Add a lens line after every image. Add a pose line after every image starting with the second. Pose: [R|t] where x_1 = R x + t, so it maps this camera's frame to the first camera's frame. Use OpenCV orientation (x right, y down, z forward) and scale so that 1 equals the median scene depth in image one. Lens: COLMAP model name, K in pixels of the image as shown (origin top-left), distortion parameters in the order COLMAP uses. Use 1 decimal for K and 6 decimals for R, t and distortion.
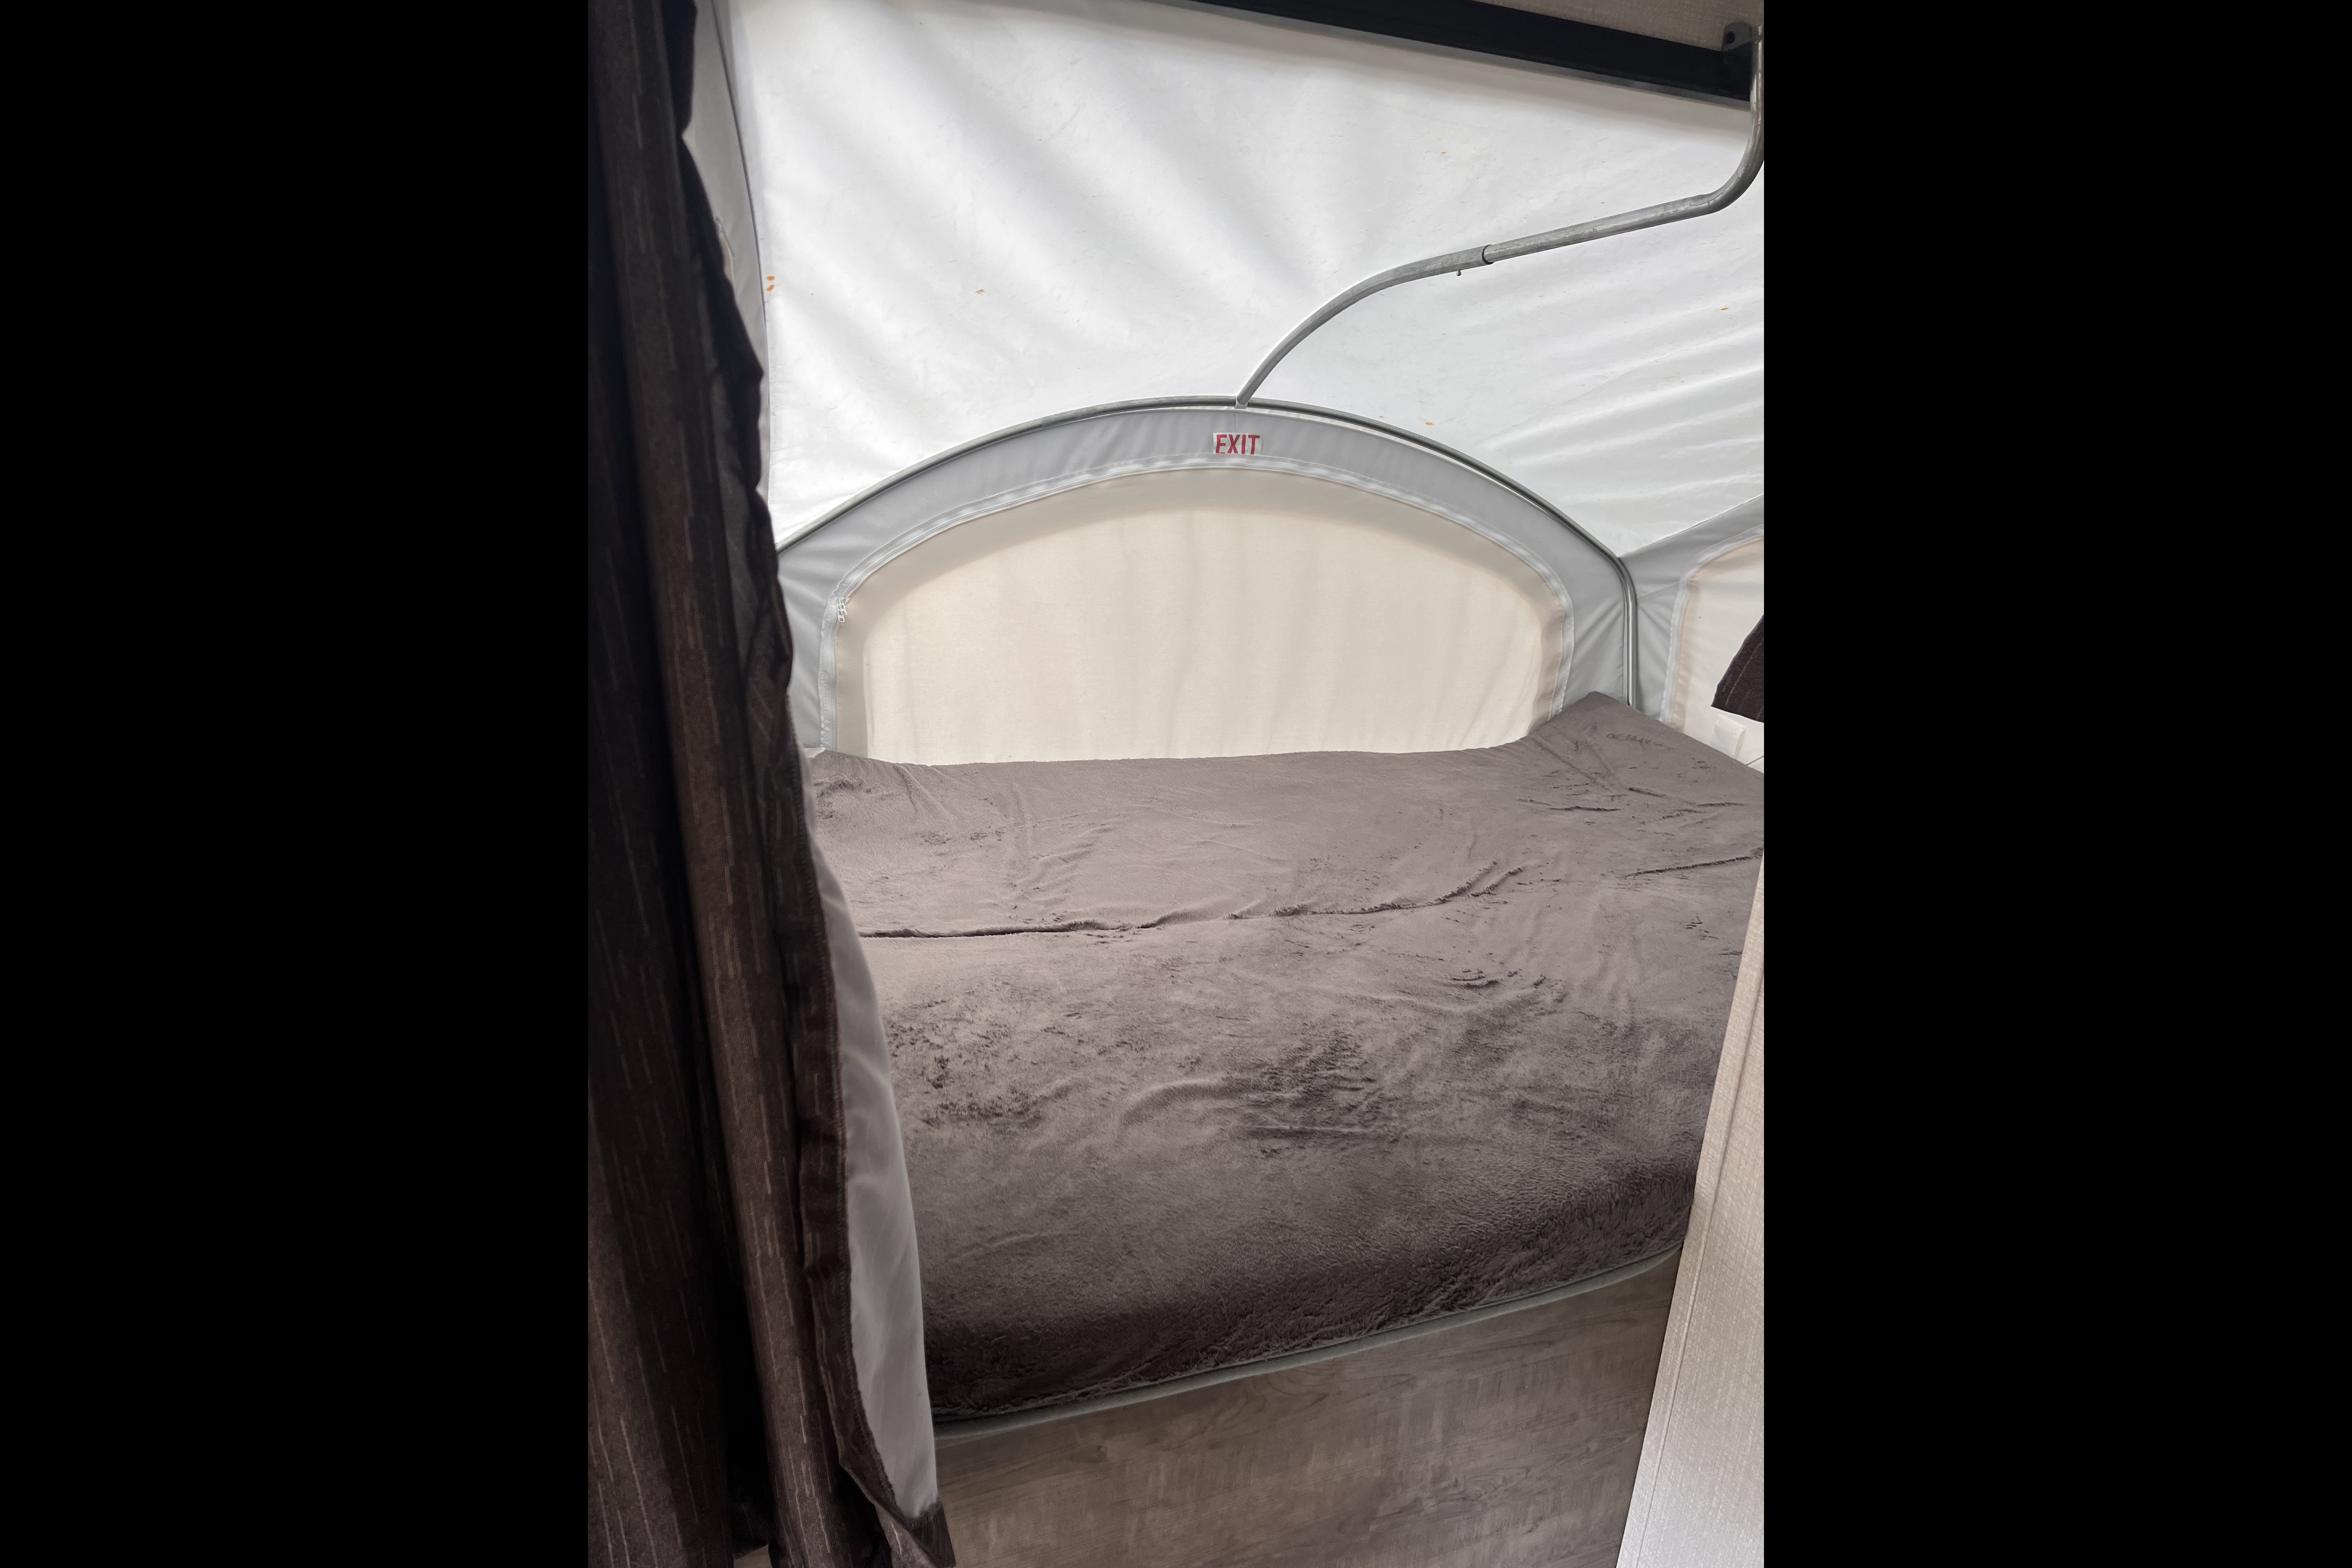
lens RADIAL K [[1194.5, 0, 1176.0], [0, 1194.5, 784.0], [0, 0, 1]] dist [0.001857, -0.000020]
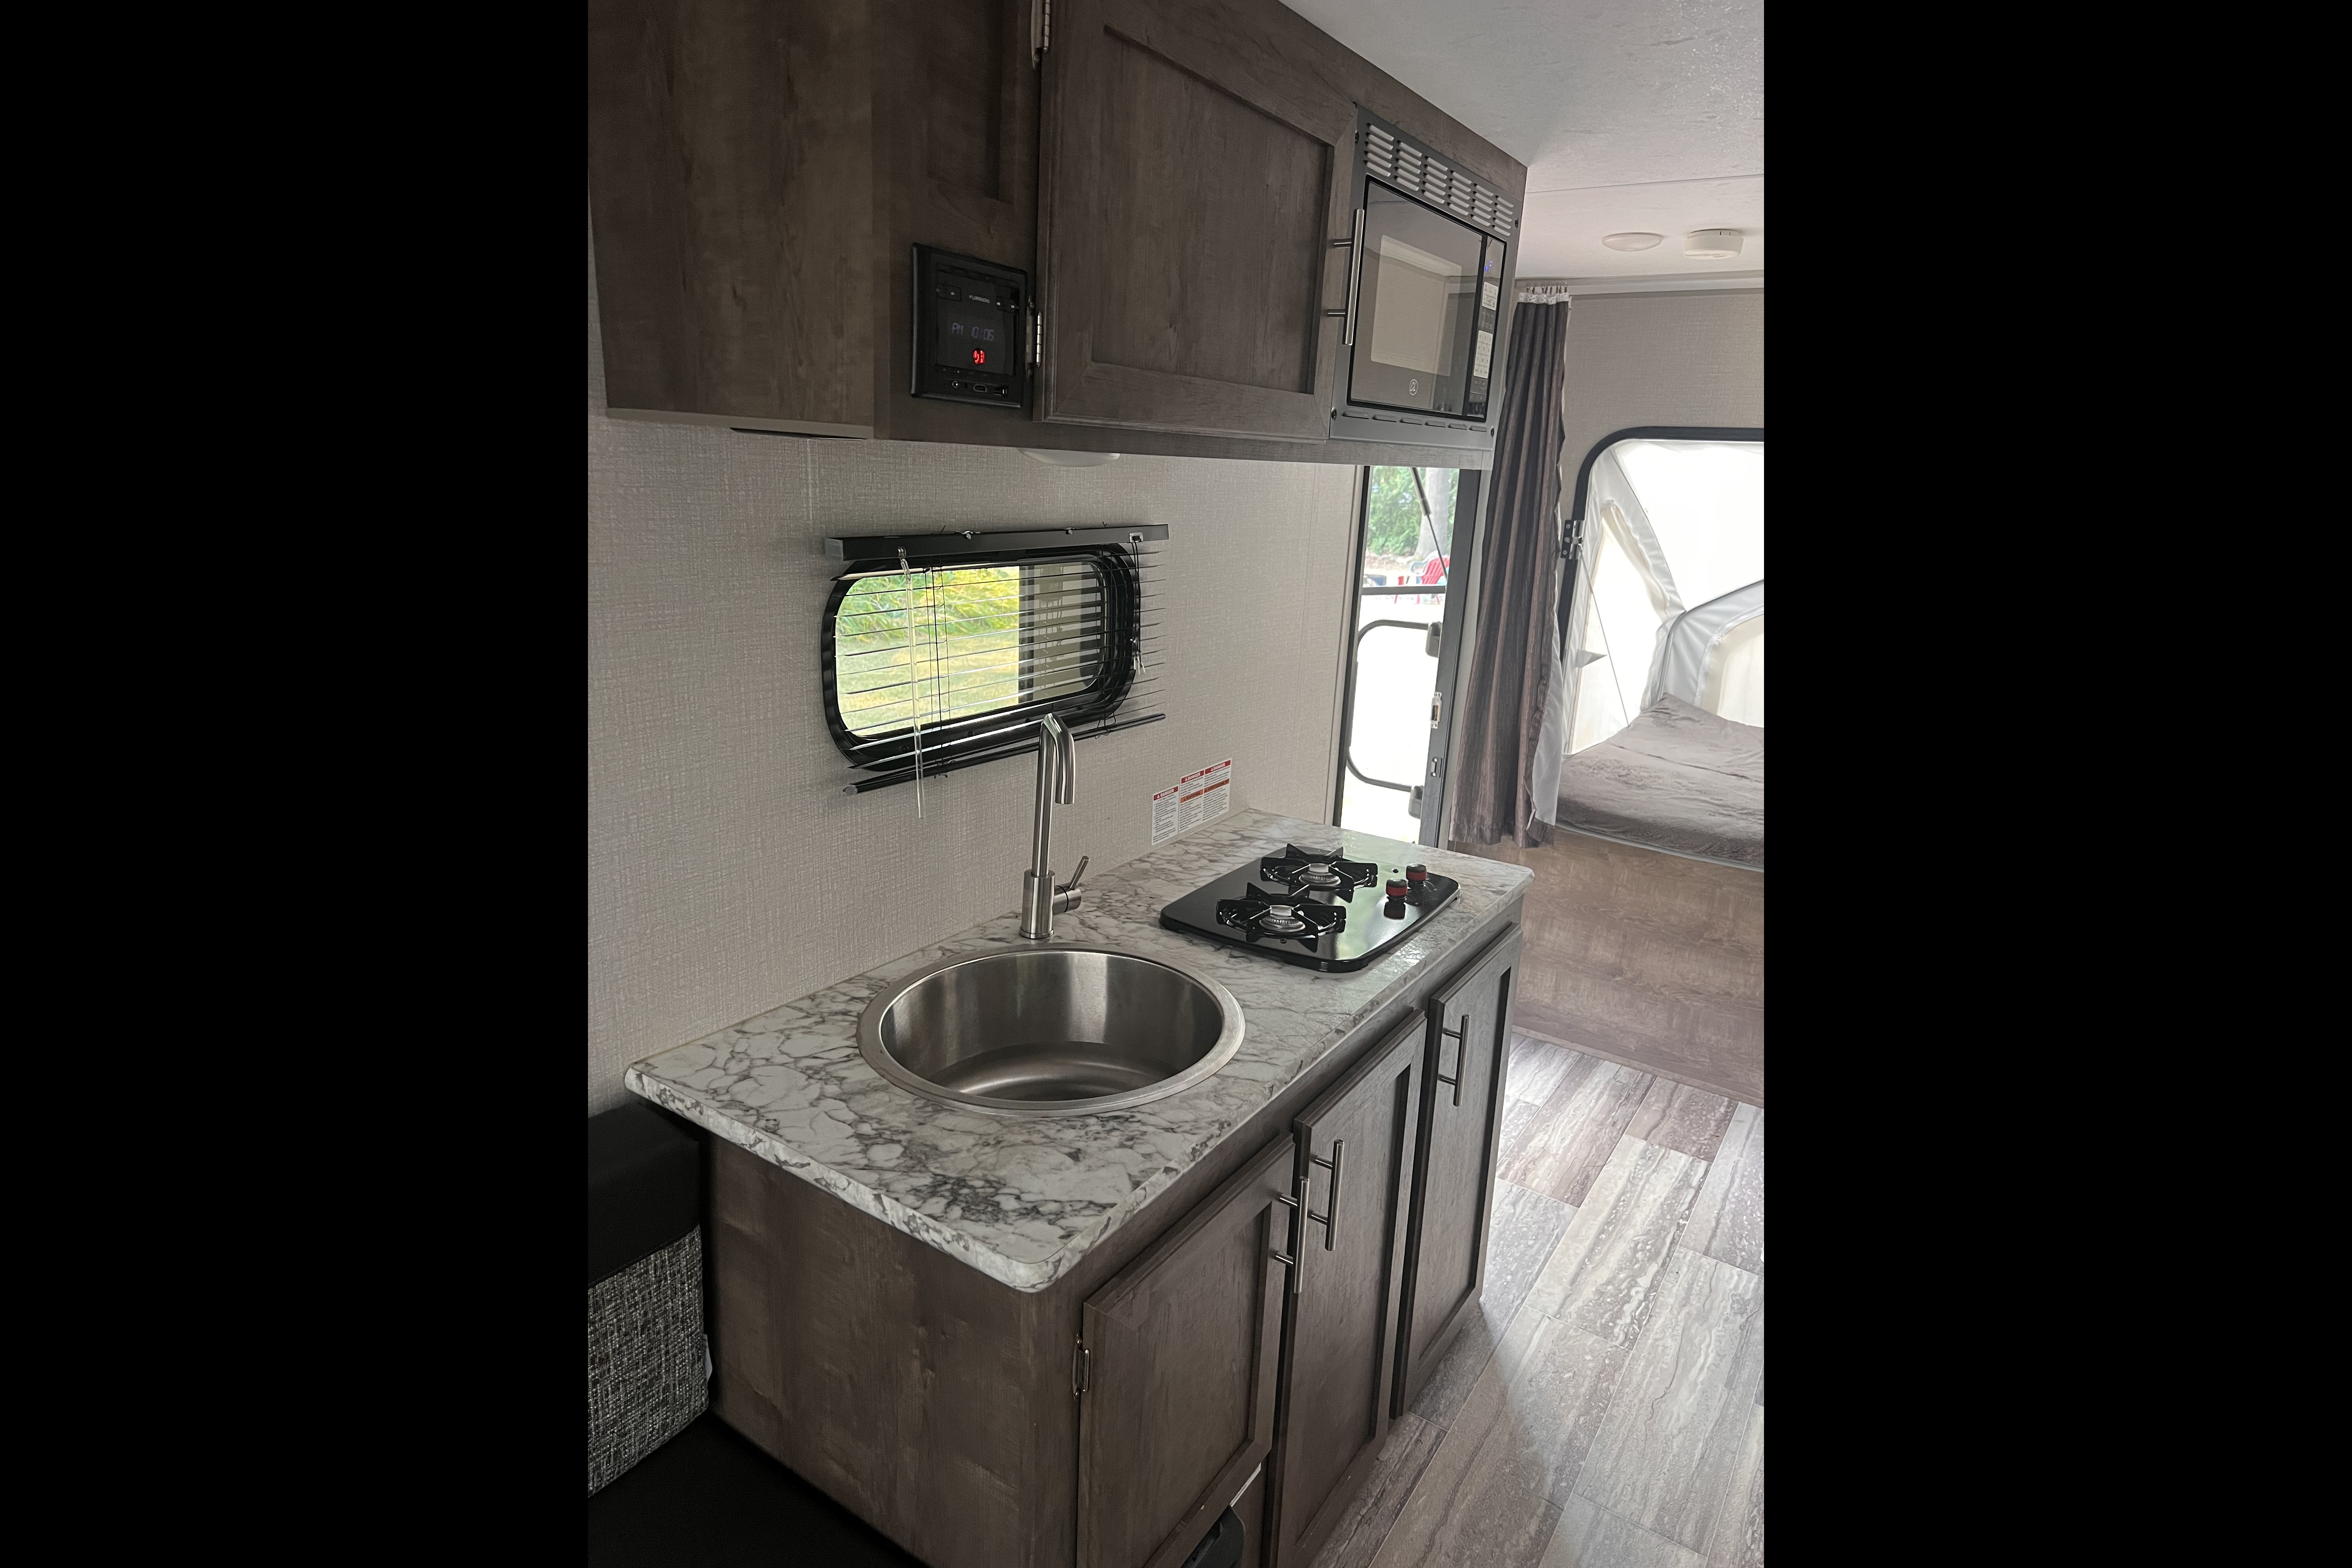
lens RADIAL K [[1196.8, 0, 1178.1], [0, 1196.8, 784.9], [0, 0, 1]] dist [0.024096, -0.000179]
pose [[0.584320, 0.194859, -0.787782, 1.345609], [-0.253549, 0.965984, 0.050873, 0.355793], [0.770897, 0.170015, 0.613850, -1.488851]]
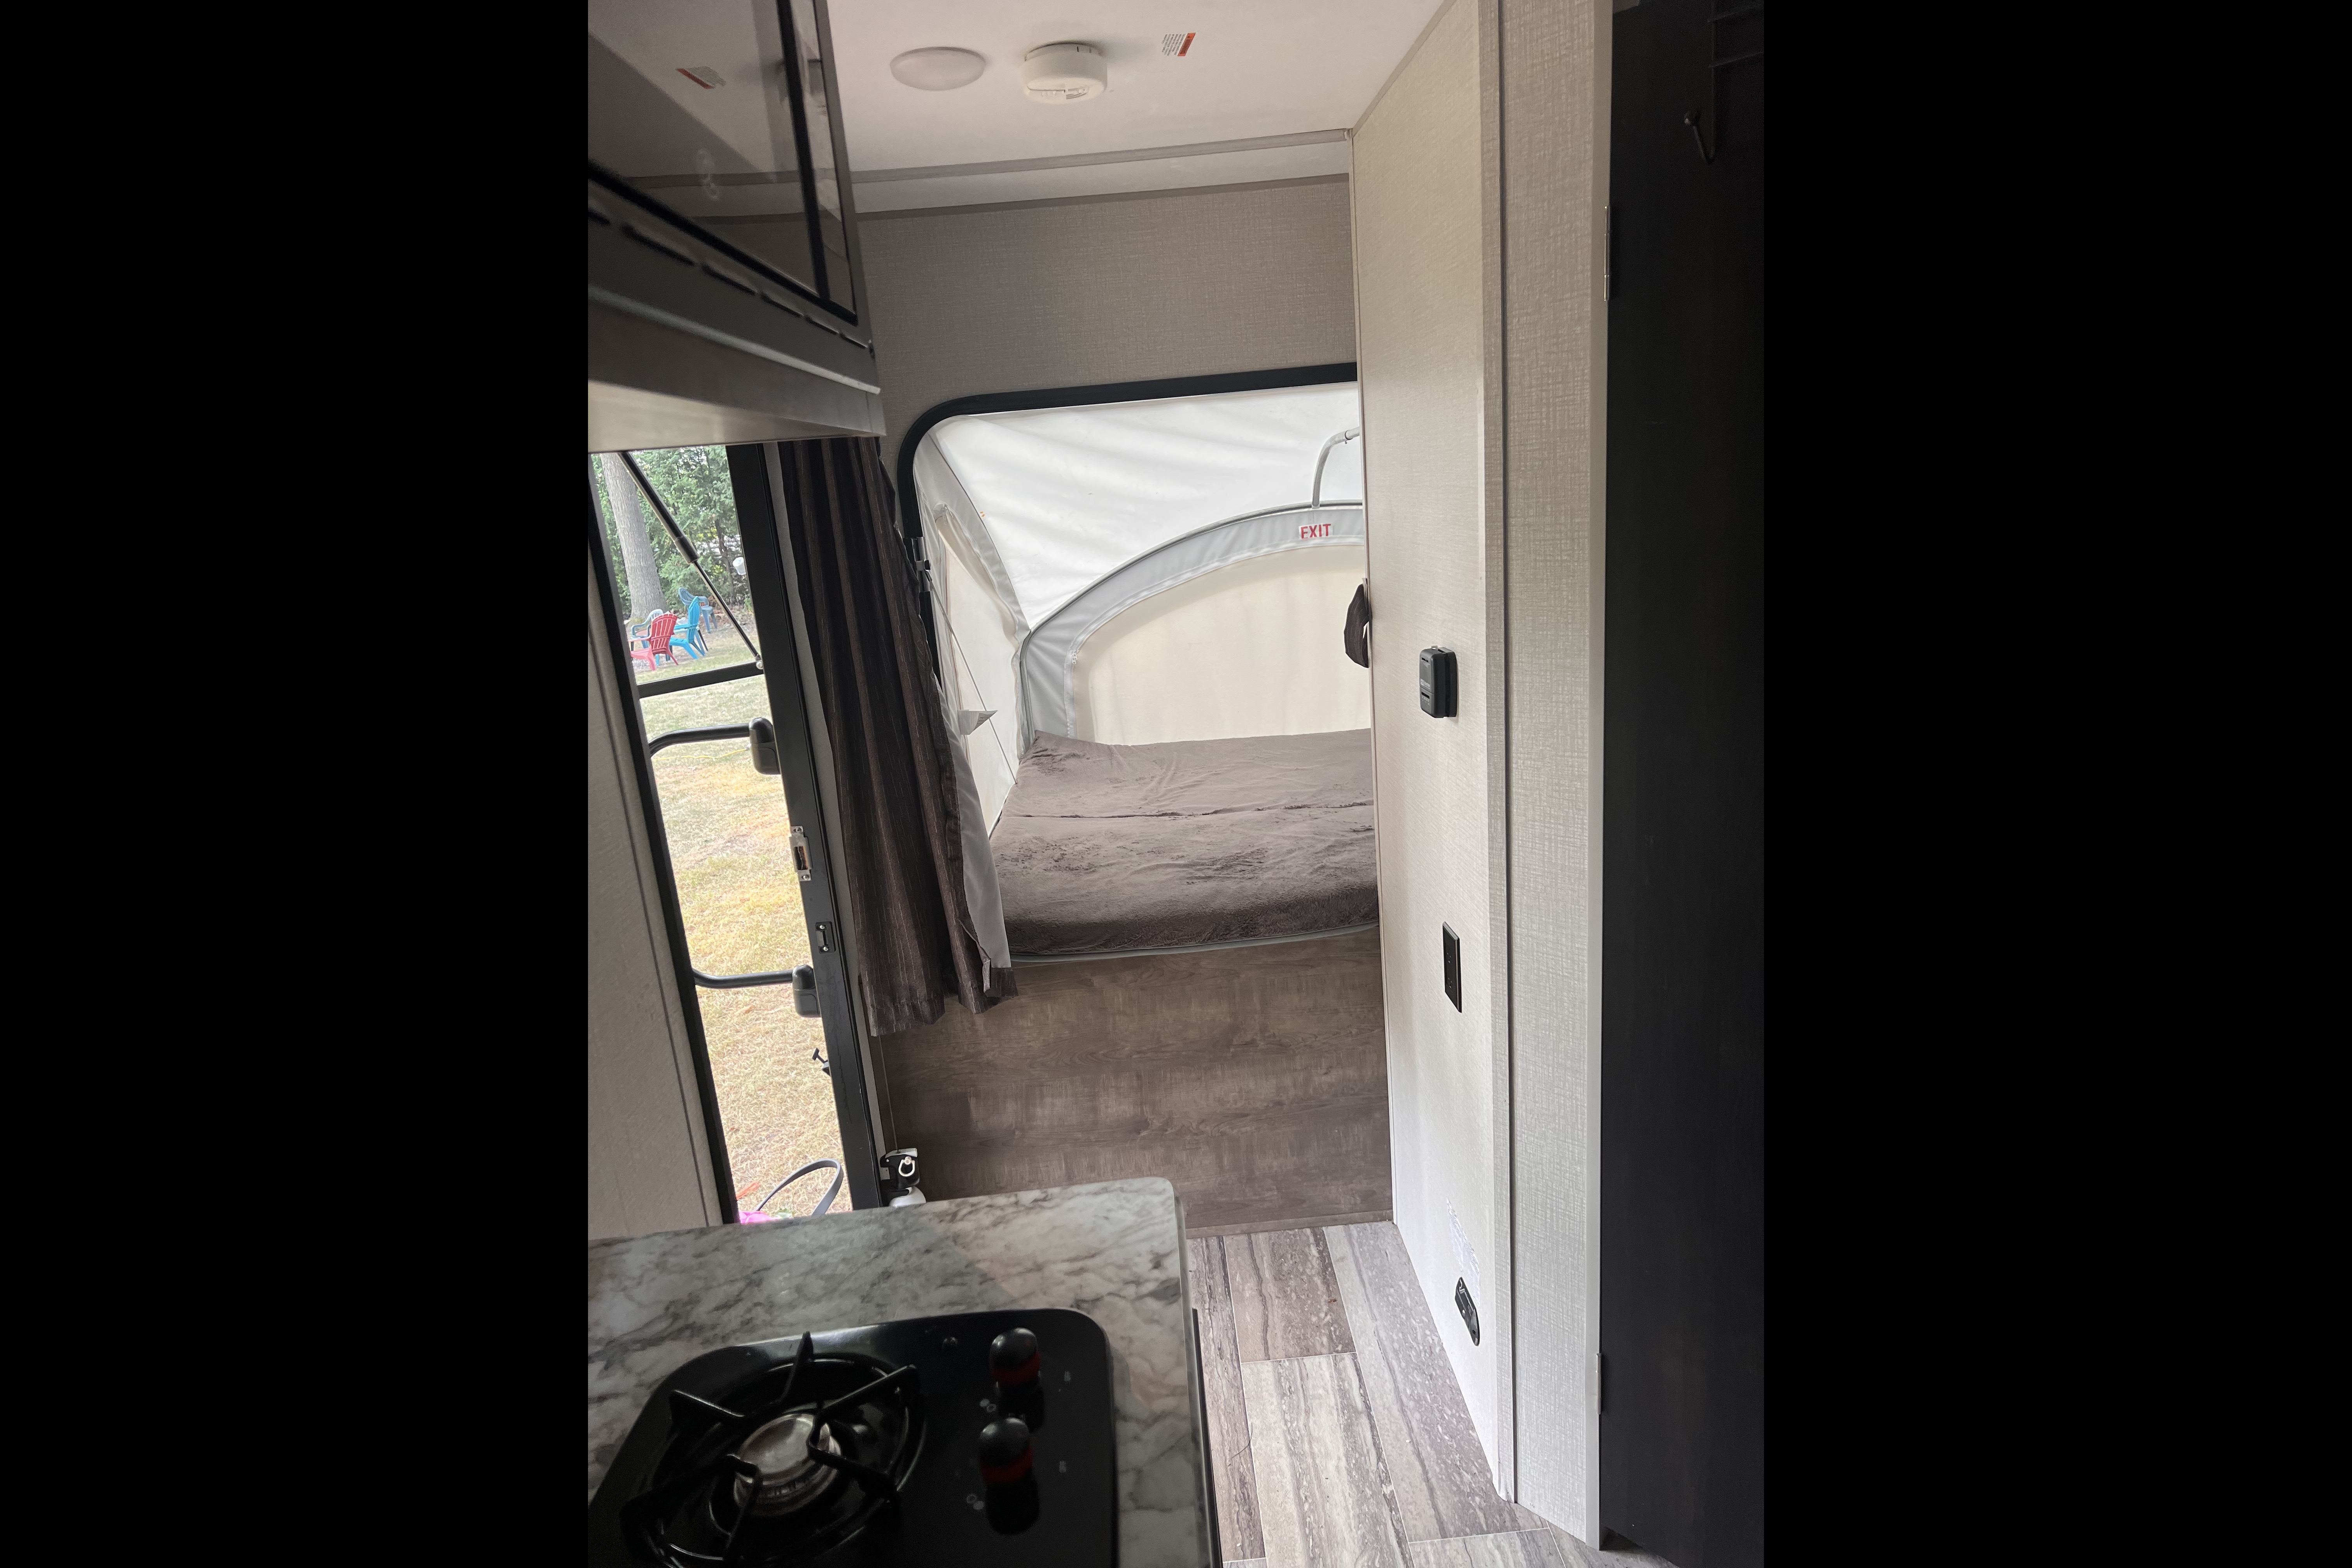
lens RADIAL K [[1193.7, 0, 1164.1], [0, 1193.7, 766.8], [0, 0, 1]] dist [0.012621, -0.000456]
pose [[0.937606, -0.052974, -0.343640, 0.677500], [0.033859, 0.997539, -0.061393, 0.195853], [0.346047, 0.045927, 0.937092, -0.906939]]
